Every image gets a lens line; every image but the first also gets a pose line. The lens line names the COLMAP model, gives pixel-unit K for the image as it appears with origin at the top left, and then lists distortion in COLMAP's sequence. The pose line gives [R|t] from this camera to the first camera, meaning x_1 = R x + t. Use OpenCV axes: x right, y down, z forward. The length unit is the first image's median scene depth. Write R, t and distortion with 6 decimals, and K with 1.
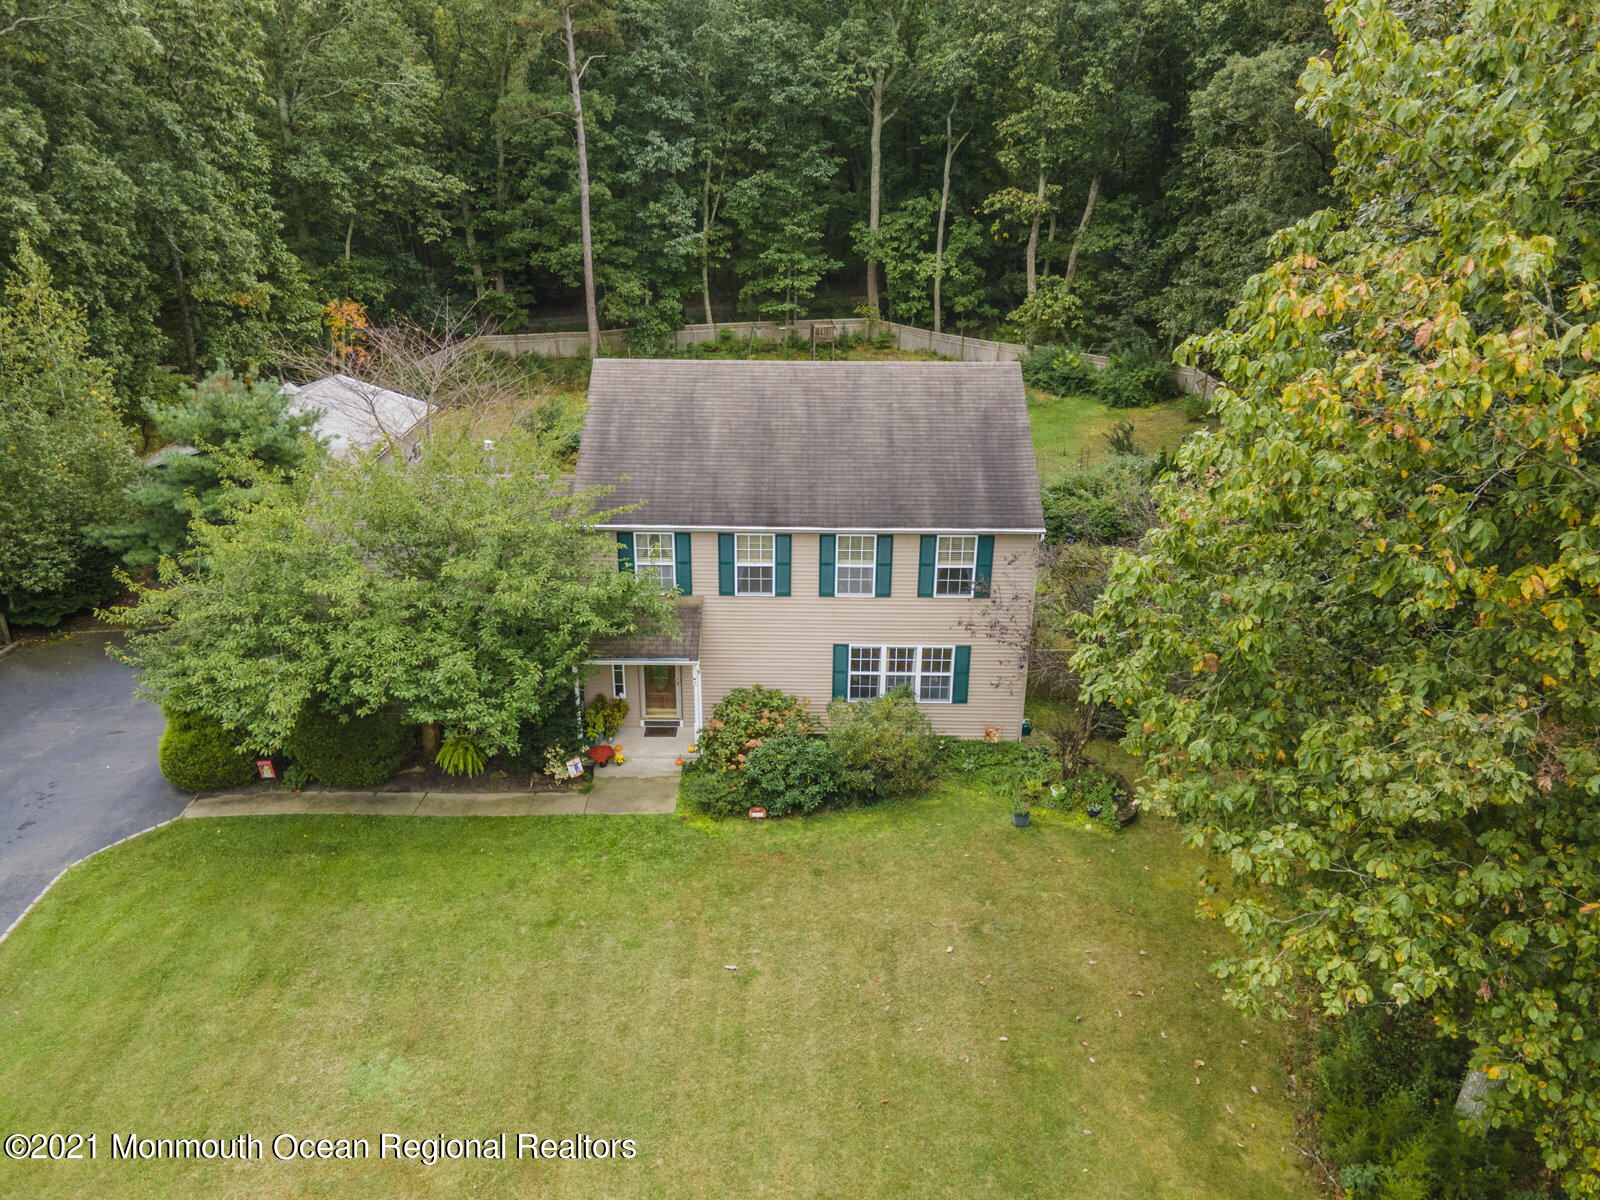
lens RADIAL K [[1165.8, 0, 795.9], [0, 1165.8, 595.3], [0, 0, 1]] dist [0.026823, 0.013653]
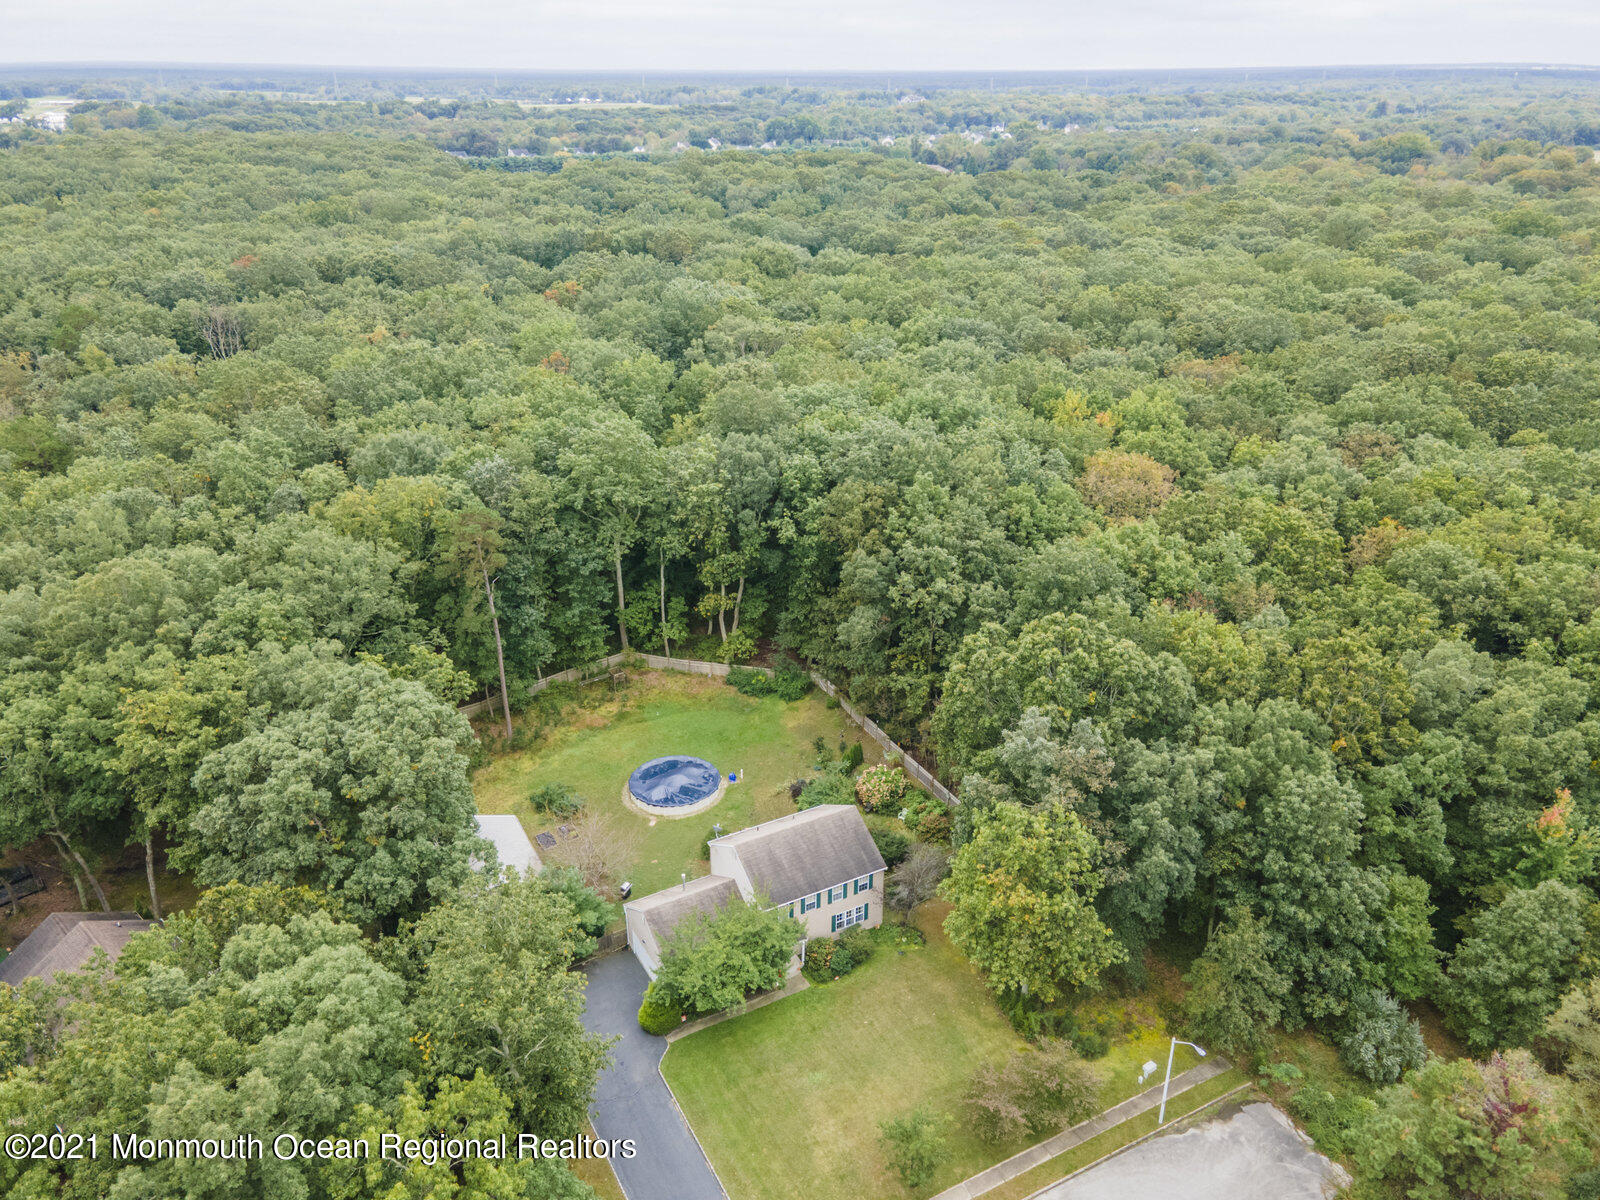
lens RADIAL K [[1165.8, 0, 795.9], [0, 1165.8, 595.3], [0, 0, 1]] dist [0.026823, 0.013653]
pose [[0.871690, -0.205811, 0.444744, -0.553714], [0.197640, 0.978100, 0.065259, -0.446948], [-0.448436, 0.031013, 0.893277, -0.787492]]
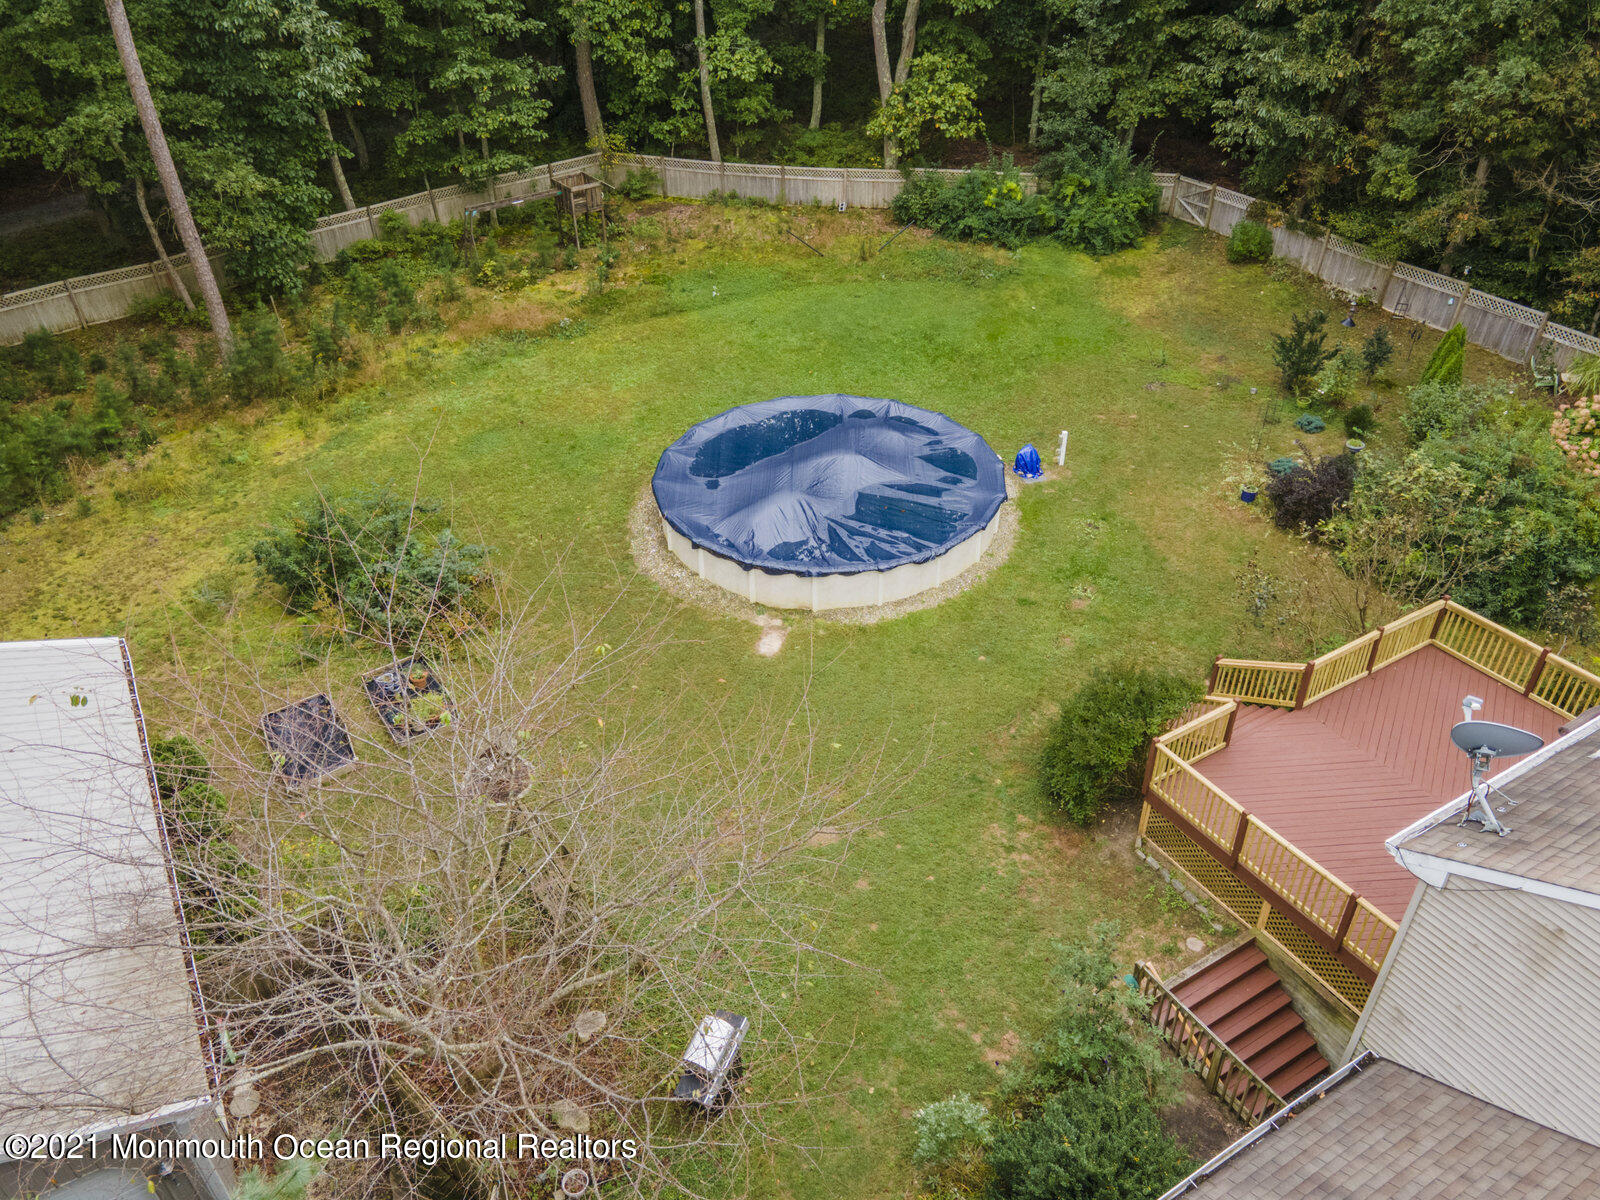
lens RADIAL K [[1165.8, 0, 795.9], [0, 1165.8, 595.3], [0, 0, 1]] dist [0.026823, 0.013653]
pose [[0.851459, -0.318004, 0.417002, -0.217116], [0.220044, 0.938426, 0.266340, -0.184936], [-0.476023, -0.135019, 0.869007, 0.433365]]
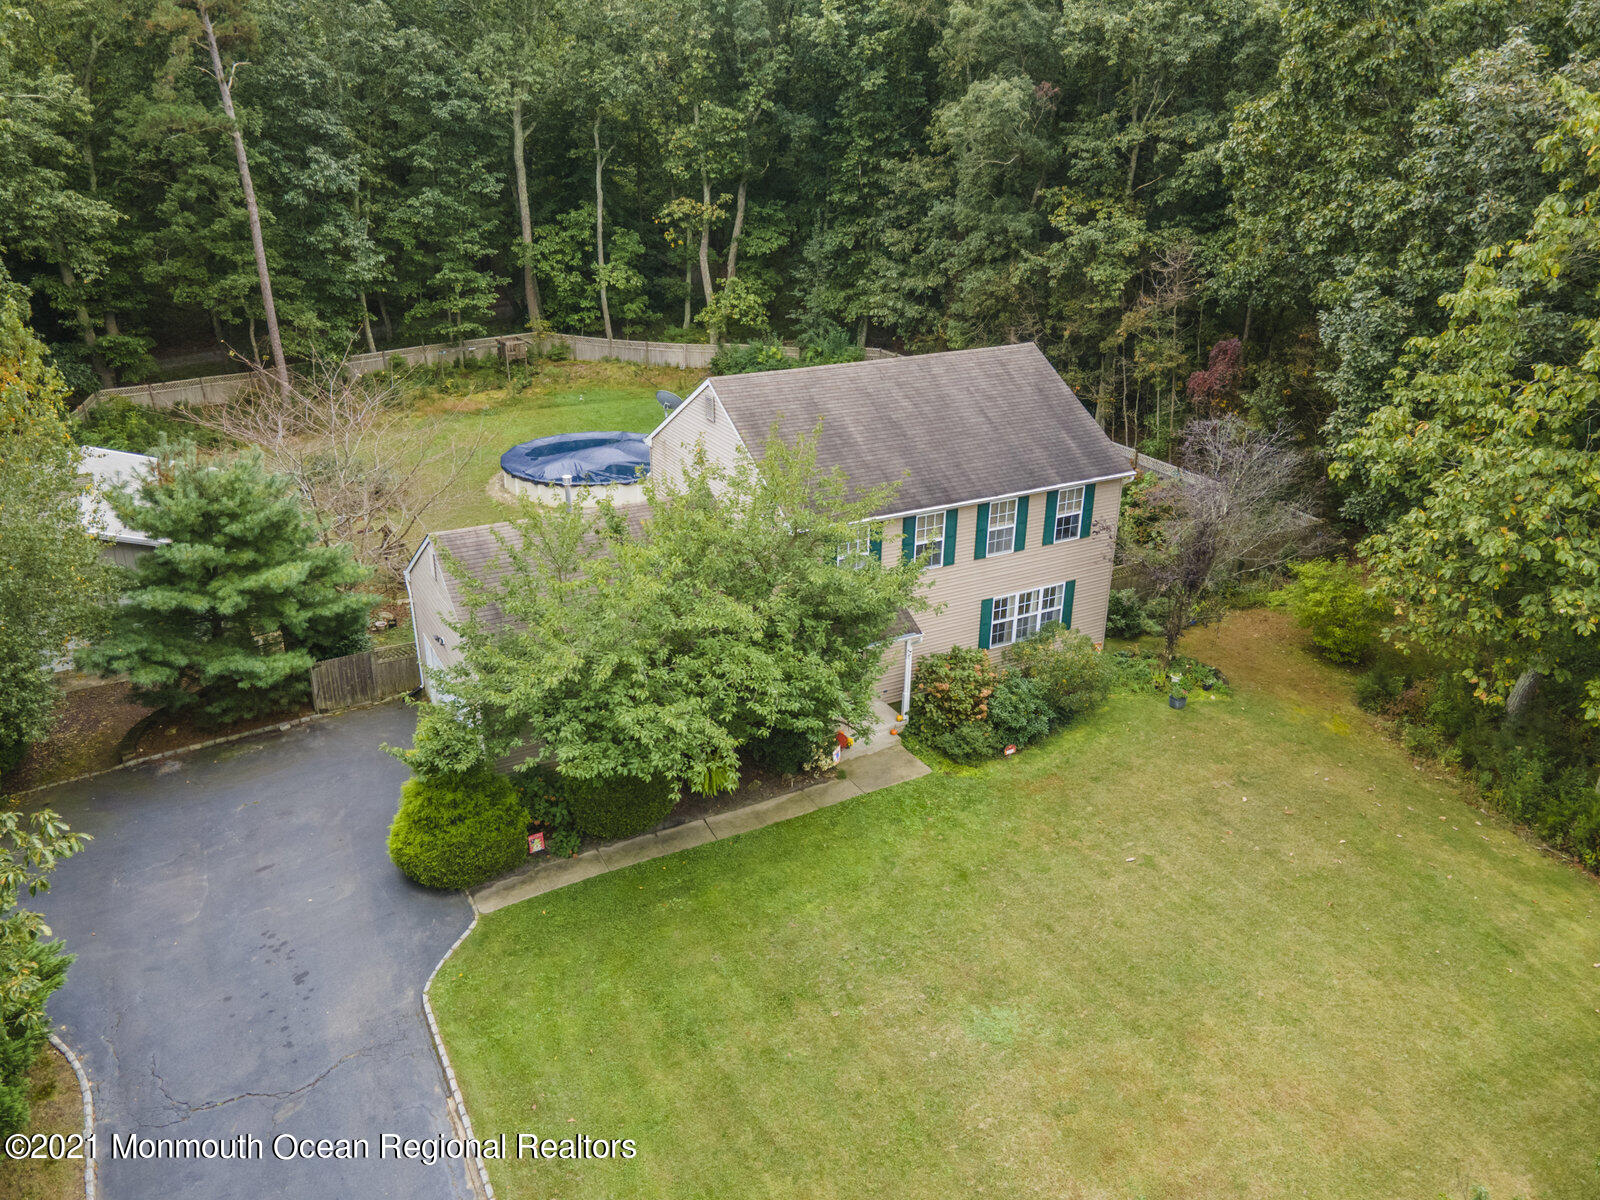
lens RADIAL K [[1165.8, 0, 795.9], [0, 1165.8, 595.3], [0, 0, 1]] dist [0.026823, 0.013653]
pose [[0.873540, -0.186160, 0.449747, -0.273265], [0.188406, 0.981267, 0.040228, -0.018397], [-0.448810, 0.049594, 0.892250, 0.026358]]
